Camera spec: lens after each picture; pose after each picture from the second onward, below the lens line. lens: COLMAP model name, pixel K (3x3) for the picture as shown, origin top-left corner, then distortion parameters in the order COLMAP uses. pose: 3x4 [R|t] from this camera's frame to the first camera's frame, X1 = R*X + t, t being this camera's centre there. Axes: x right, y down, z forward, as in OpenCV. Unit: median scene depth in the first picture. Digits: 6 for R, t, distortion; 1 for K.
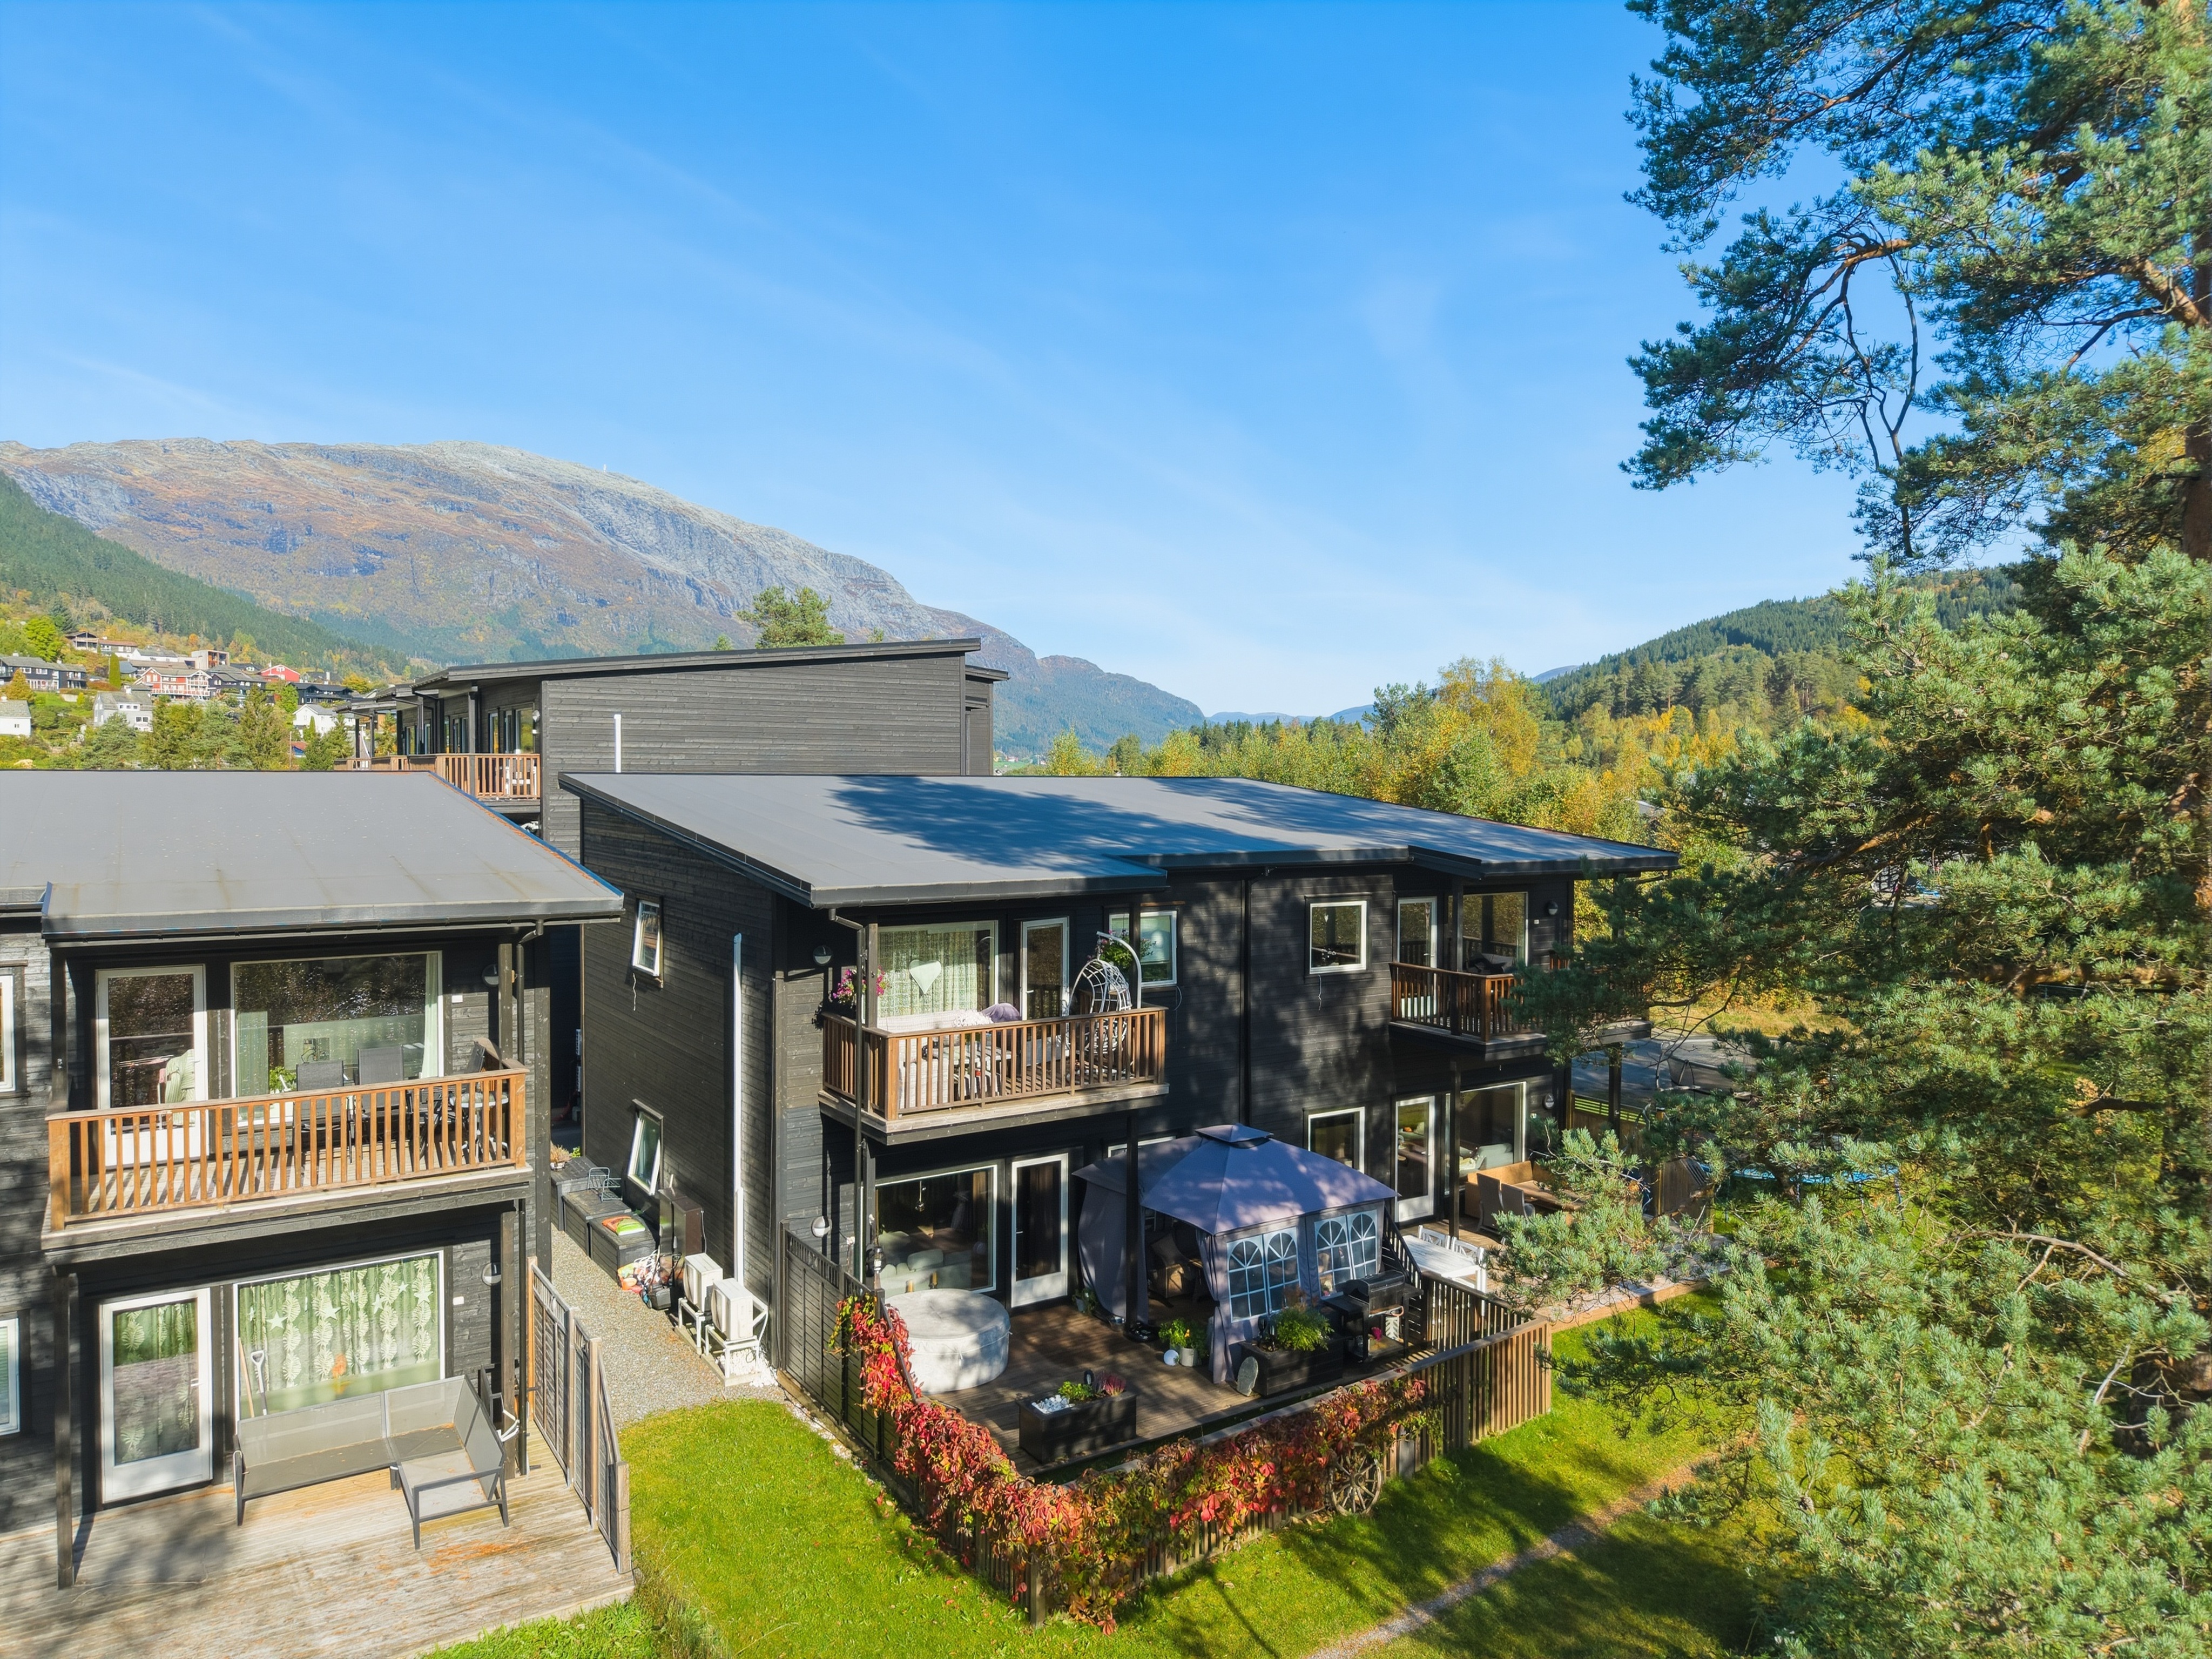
lens RADIAL K [[1523.0, 0, 1106.0], [0, 1523.0, 829.5], [0, 0, 1]] dist [0.028848, -0.008880]
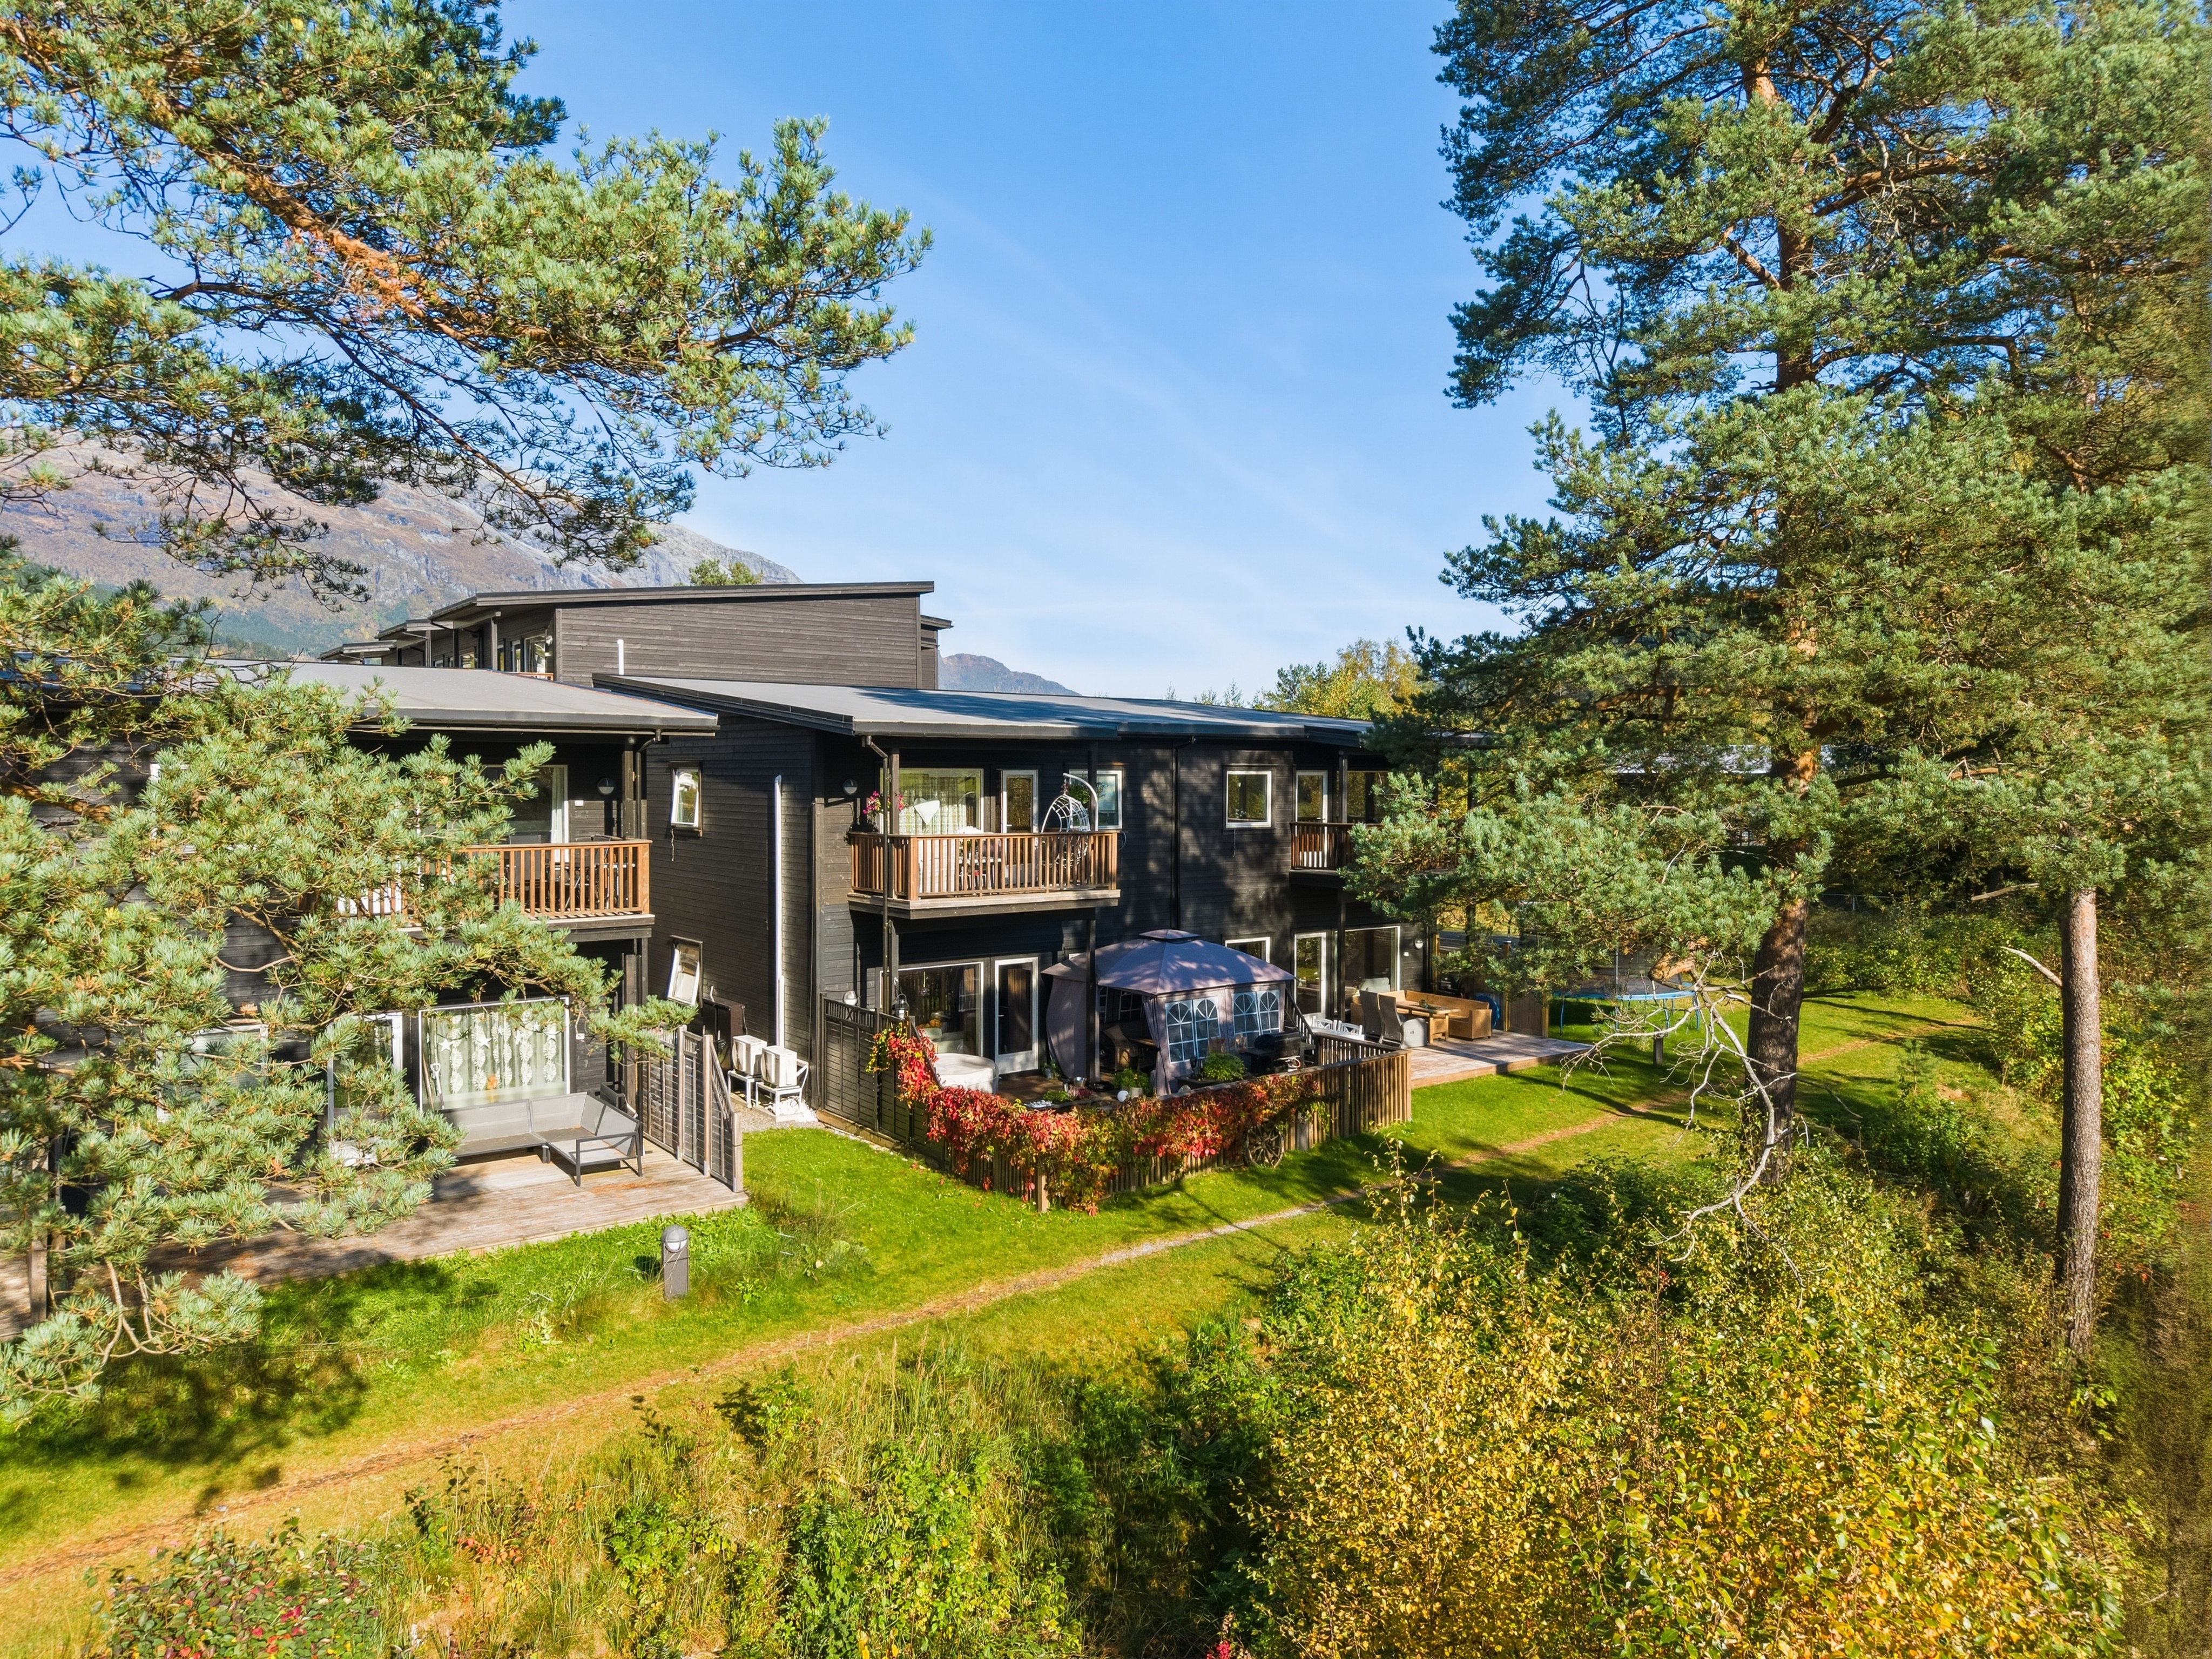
lens RADIAL K [[1527.9, 0, 1106.0], [0, 1527.9, 829.5], [0, 0, 1]] dist [0.060892, -0.004011]
pose [[0.998184, -0.002798, 0.060179, -0.053666], [0.002809, 0.999996, -0.000101, 0.128799], [-0.060178, 0.000270, 0.998188, -0.319167]]
